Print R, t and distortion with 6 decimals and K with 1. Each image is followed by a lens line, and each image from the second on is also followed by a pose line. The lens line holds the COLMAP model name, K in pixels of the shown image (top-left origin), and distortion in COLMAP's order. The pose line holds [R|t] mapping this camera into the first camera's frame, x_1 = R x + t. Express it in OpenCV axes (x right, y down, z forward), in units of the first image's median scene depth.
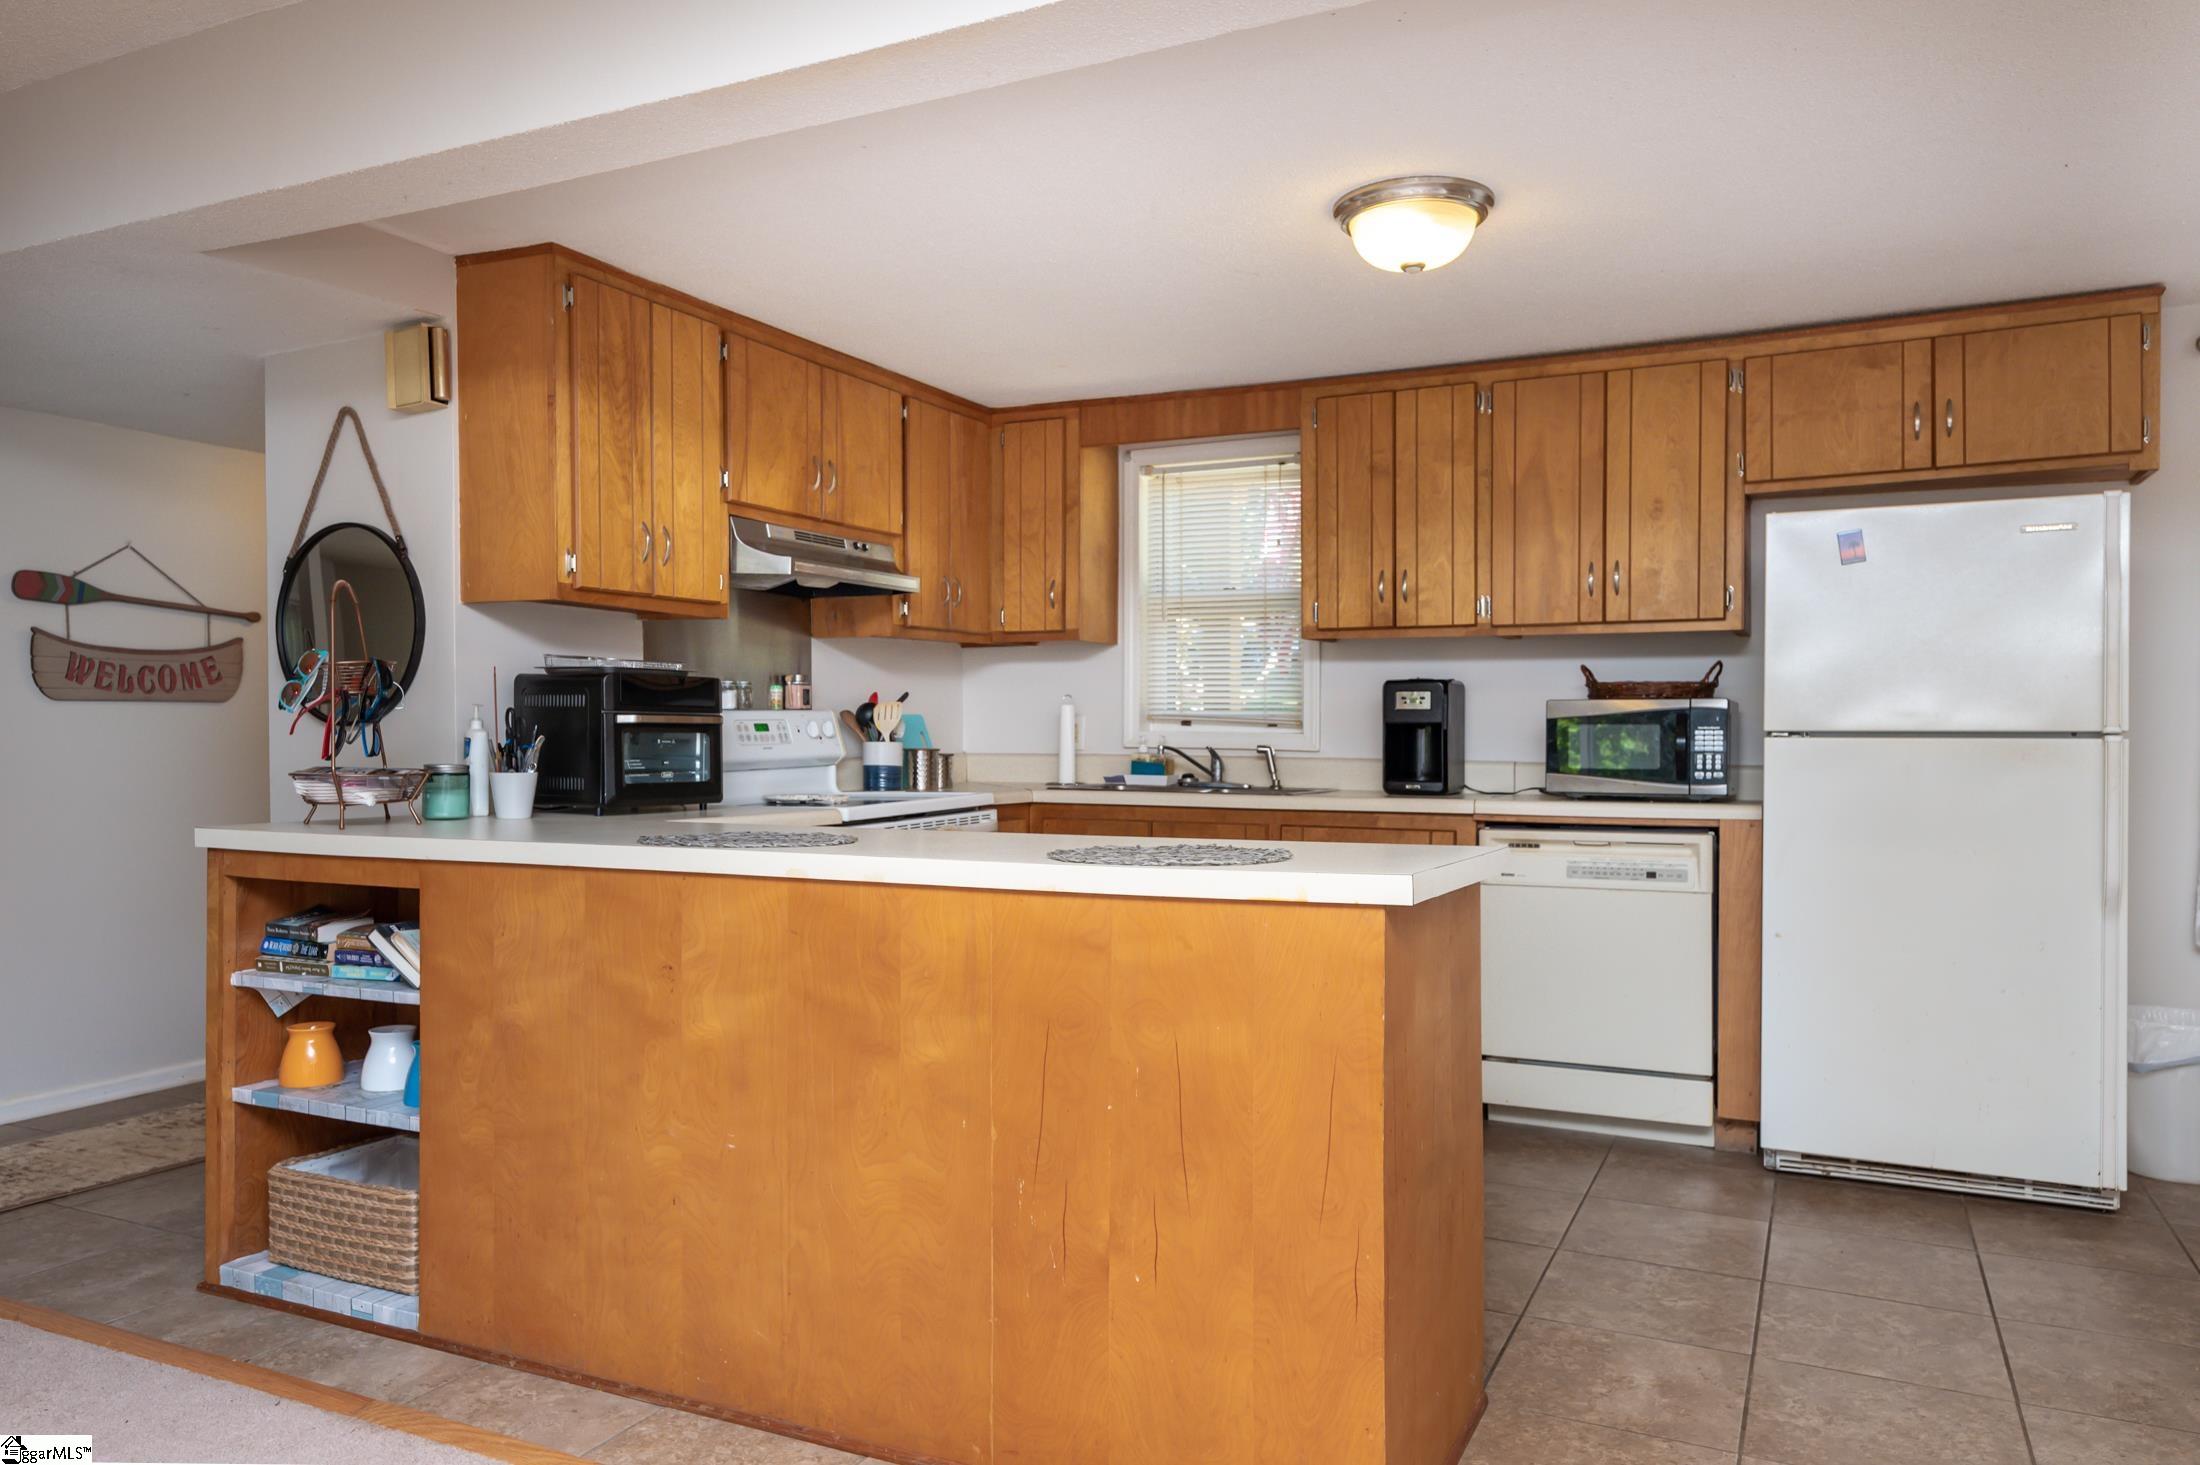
lens RADIAL K [[1510.1, 0, 1100.0], [0, 1510.1, 732.5], [0, 0, 1]] dist [-0.026635, -0.000750]
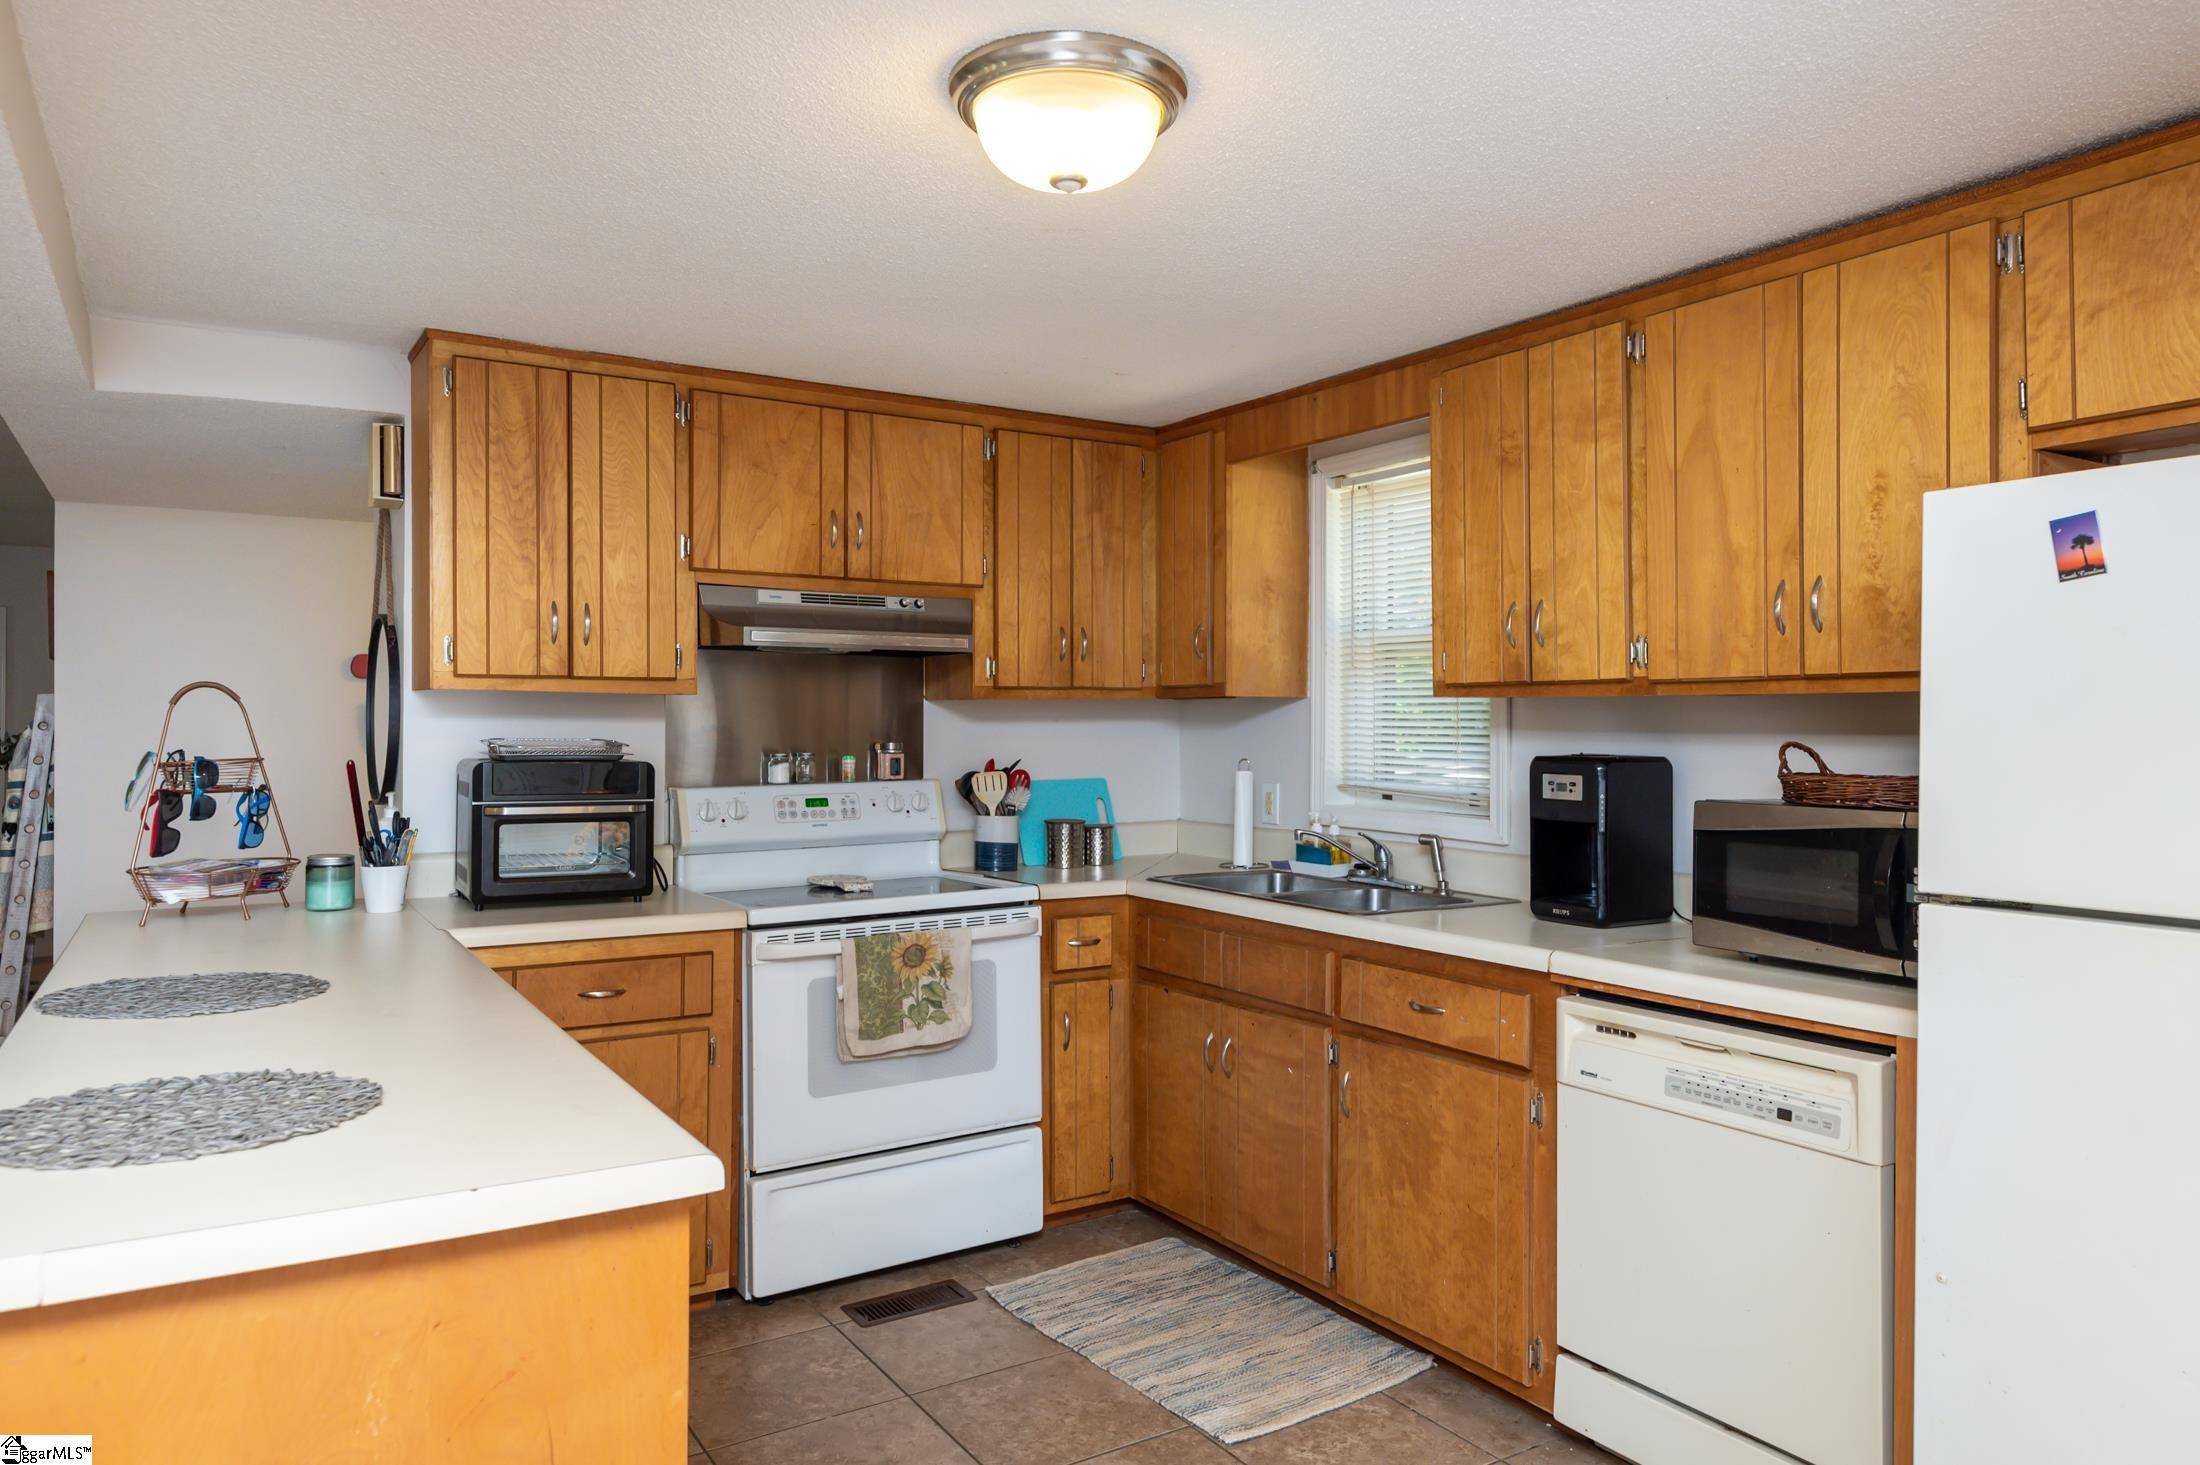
lens RADIAL K [[1416.1, 0, 1096.7], [0, 1416.1, 700.8], [0, 0, 1]] dist [-0.003142, -0.042454]
pose [[0.847973, -0.007561, -0.529986, 0.379956], [-0.003297, 0.999804, -0.019539, -0.048734], [0.530029, 0.018316, 0.847782, 0.341154]]
